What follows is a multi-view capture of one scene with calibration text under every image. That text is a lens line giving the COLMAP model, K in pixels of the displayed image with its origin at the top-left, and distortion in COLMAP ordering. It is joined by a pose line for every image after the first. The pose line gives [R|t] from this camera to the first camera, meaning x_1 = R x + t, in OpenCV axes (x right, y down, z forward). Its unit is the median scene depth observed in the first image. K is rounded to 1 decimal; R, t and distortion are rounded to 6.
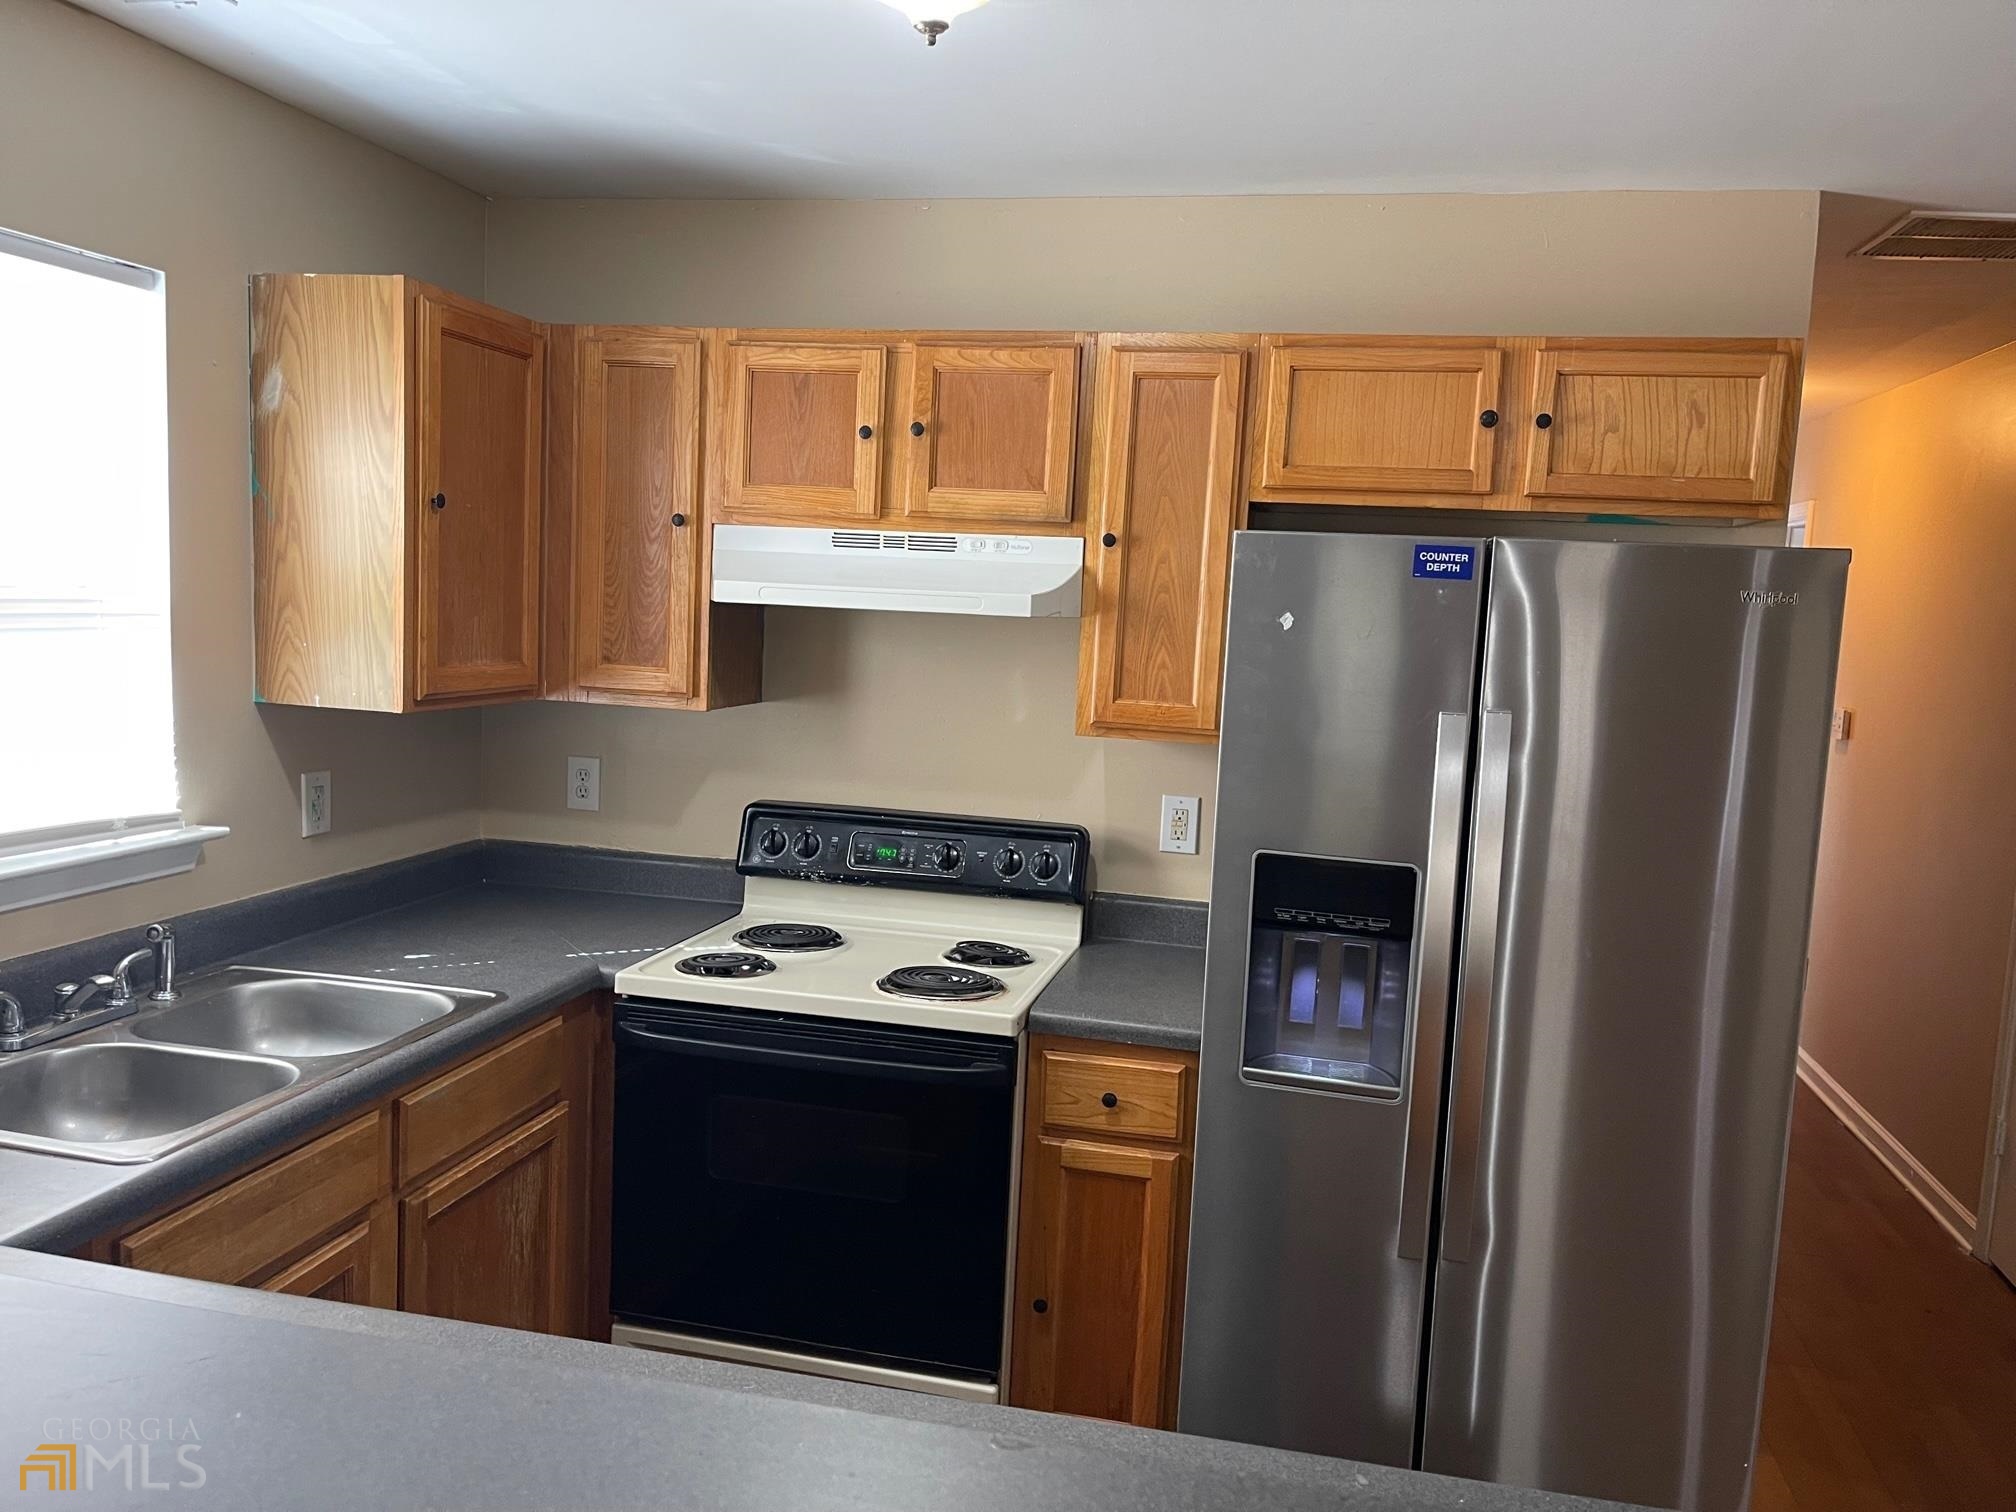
lens RADIAL K [[1507.8, 0, 1017.4], [0, 1507.8, 756.3], [0, 0, 1]] dist [0.078869, -0.119920]
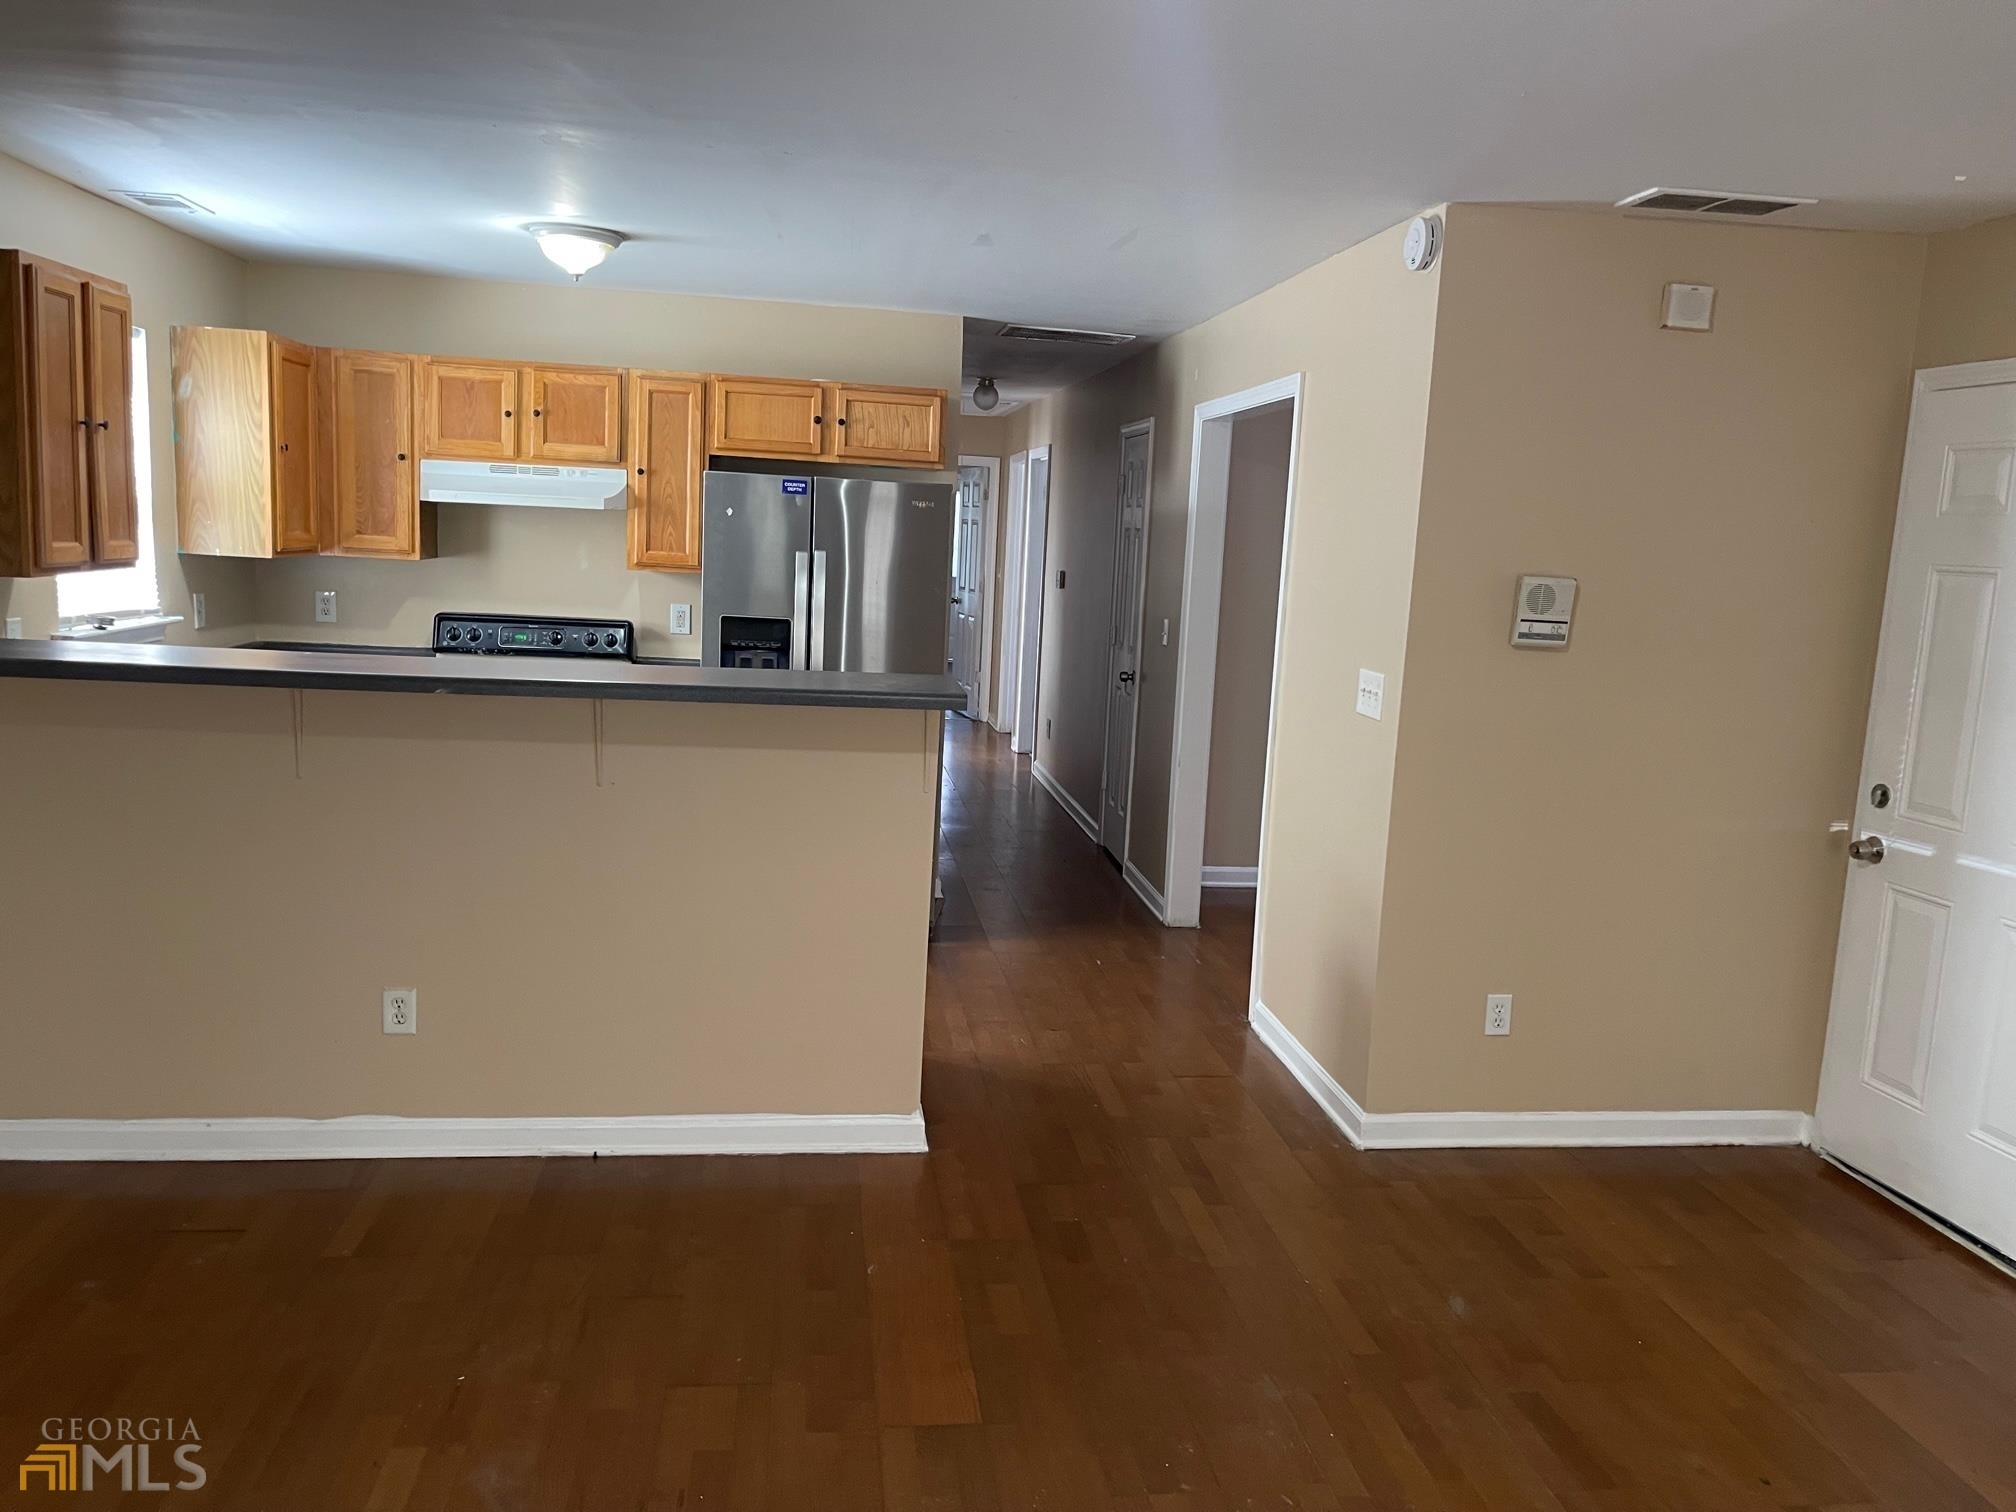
lens RADIAL K [[1507.8, 0, 1017.4], [0, 1507.8, 756.3], [0, 0, 1]] dist [0.078869, -0.119920]
pose [[0.937331, -0.053064, 0.344377, -0.185024], [0.032086, 0.997281, 0.066336, 0.117961], [-0.346960, -0.051129, 0.936485, -1.093464]]
